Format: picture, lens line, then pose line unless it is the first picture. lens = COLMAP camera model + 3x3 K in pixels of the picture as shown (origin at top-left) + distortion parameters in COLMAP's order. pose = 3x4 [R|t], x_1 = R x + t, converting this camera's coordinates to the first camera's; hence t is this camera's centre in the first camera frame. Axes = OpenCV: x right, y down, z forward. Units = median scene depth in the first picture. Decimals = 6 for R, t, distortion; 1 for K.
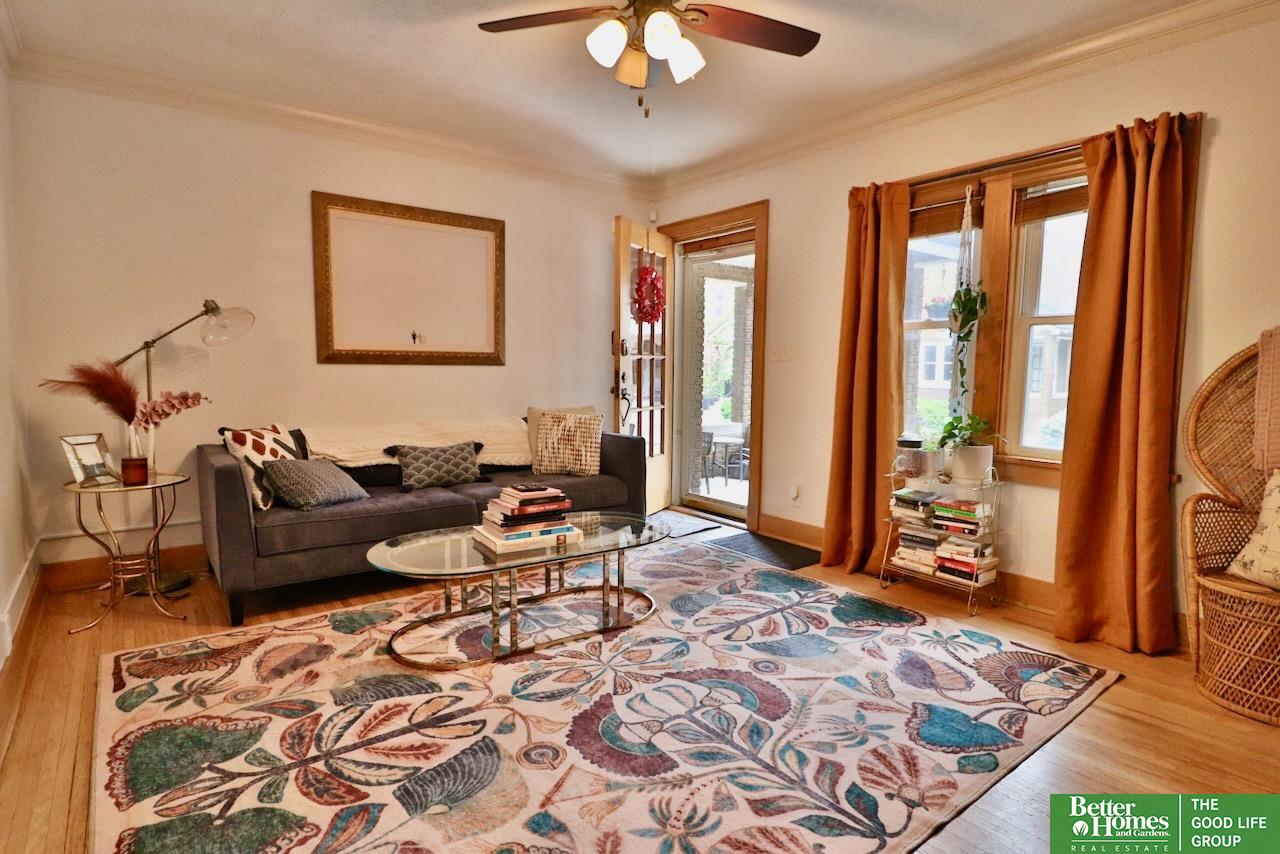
lens RADIAL K [[663.3, 0, 635.7], [0, 663.3, 431.8], [0, 0, 1]] dist [-0.000166, -0.014285]
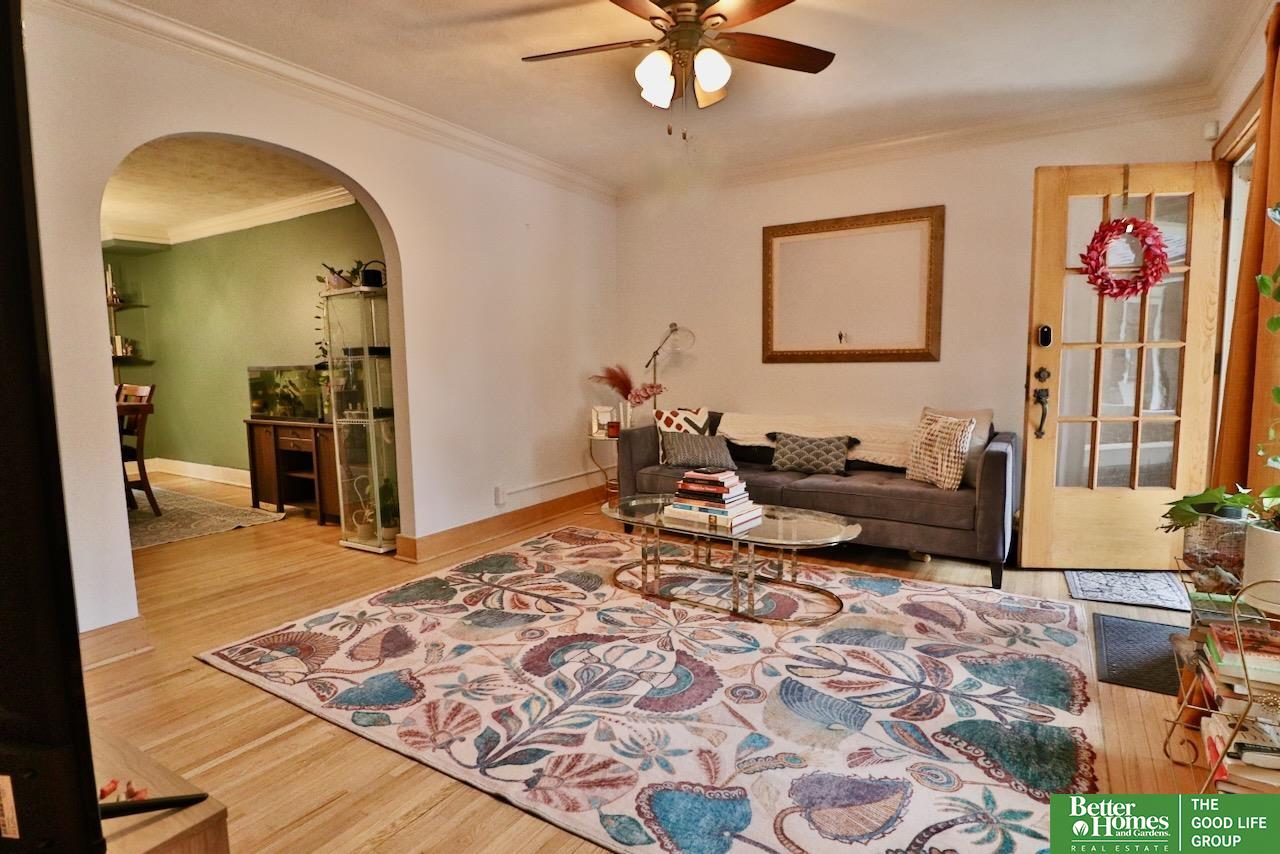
lens RADIAL K [[663.3, 0, 635.7], [0, 663.3, 431.8], [0, 0, 1]] dist [-0.000166, -0.014285]
pose [[0.341135, 0.084753, -0.936186, 0.915238], [-0.075211, 0.995195, 0.062689, -0.048585], [0.937000, 0.049026, 0.345871, 0.491105]]
